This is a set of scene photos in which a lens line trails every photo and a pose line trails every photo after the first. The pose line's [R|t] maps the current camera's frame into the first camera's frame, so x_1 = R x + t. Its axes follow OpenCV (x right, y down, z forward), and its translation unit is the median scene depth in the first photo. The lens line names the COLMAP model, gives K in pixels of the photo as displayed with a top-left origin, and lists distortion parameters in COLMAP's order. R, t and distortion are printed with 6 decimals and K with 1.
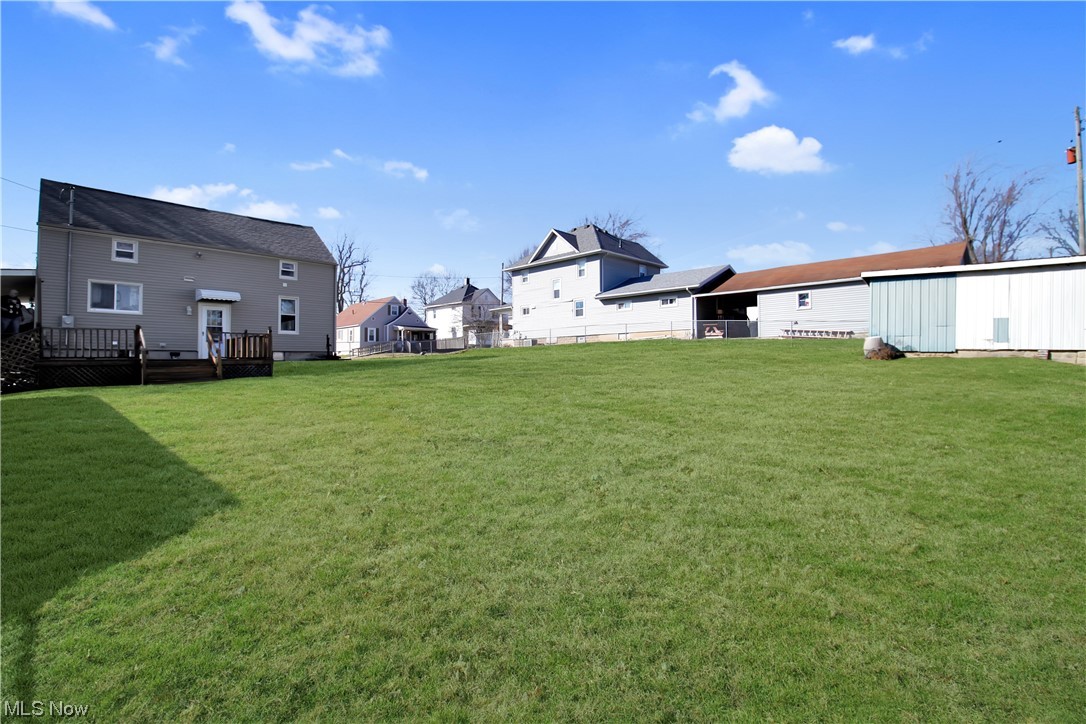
lens RADIAL K [[501.3, 0, 543.0], [0, 501.3, 364.4], [0, 0, 1]] dist [-0.002158, -0.000557]
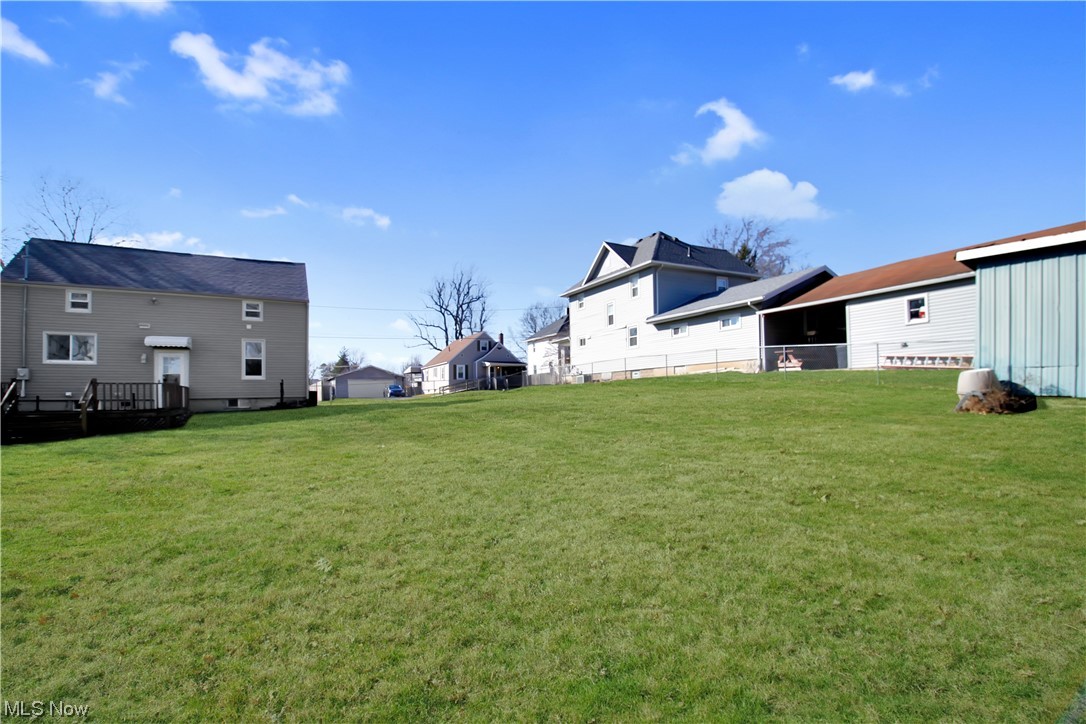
lens RADIAL K [[517.3, 0, 543.0], [0, 517.3, 391.8], [0, 0, 1]] dist [-0.000055, -0.000686]
pose [[0.951650, -0.011795, -0.306959, 0.230855], [0.009037, 0.999905, -0.010403, -0.017655], [0.307052, 0.007126, 0.951666, 0.194991]]
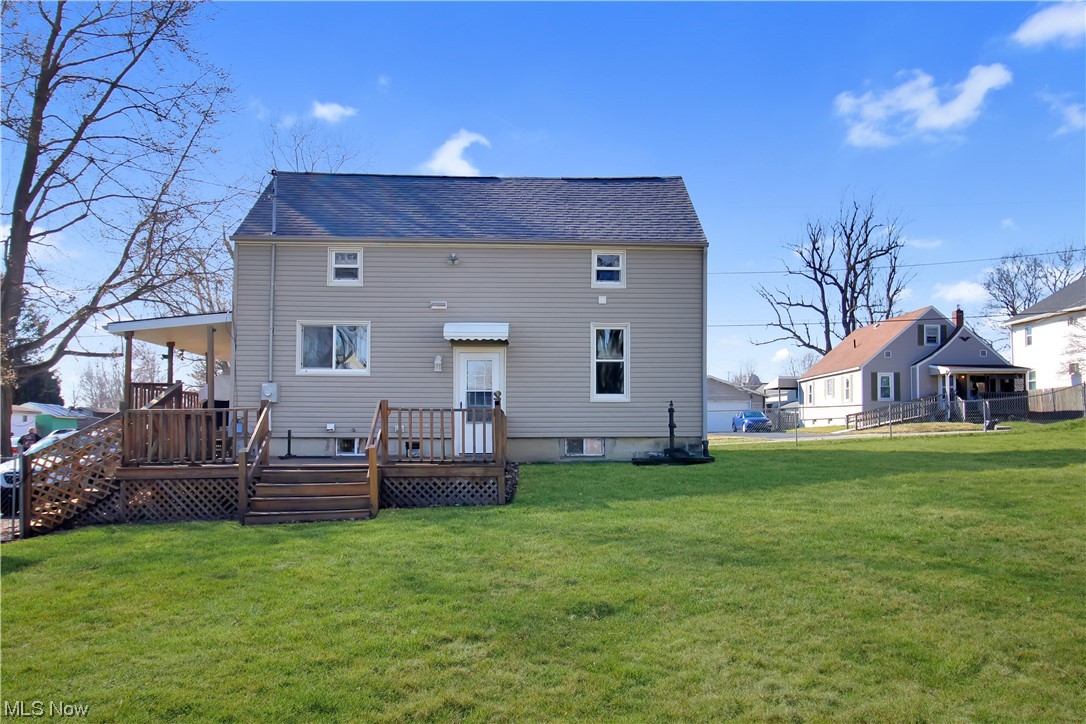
lens RADIAL K [[870.6, 0, 579.6], [0, 870.6, 389.0], [0, 0, 1]] dist [0.010037, 0.004569]
pose [[0.749091, -0.028892, -0.661836, 0.017240], [-0.004107, 0.998827, -0.048252, -0.024798], [0.662454, 0.038863, 0.748094, 0.277364]]
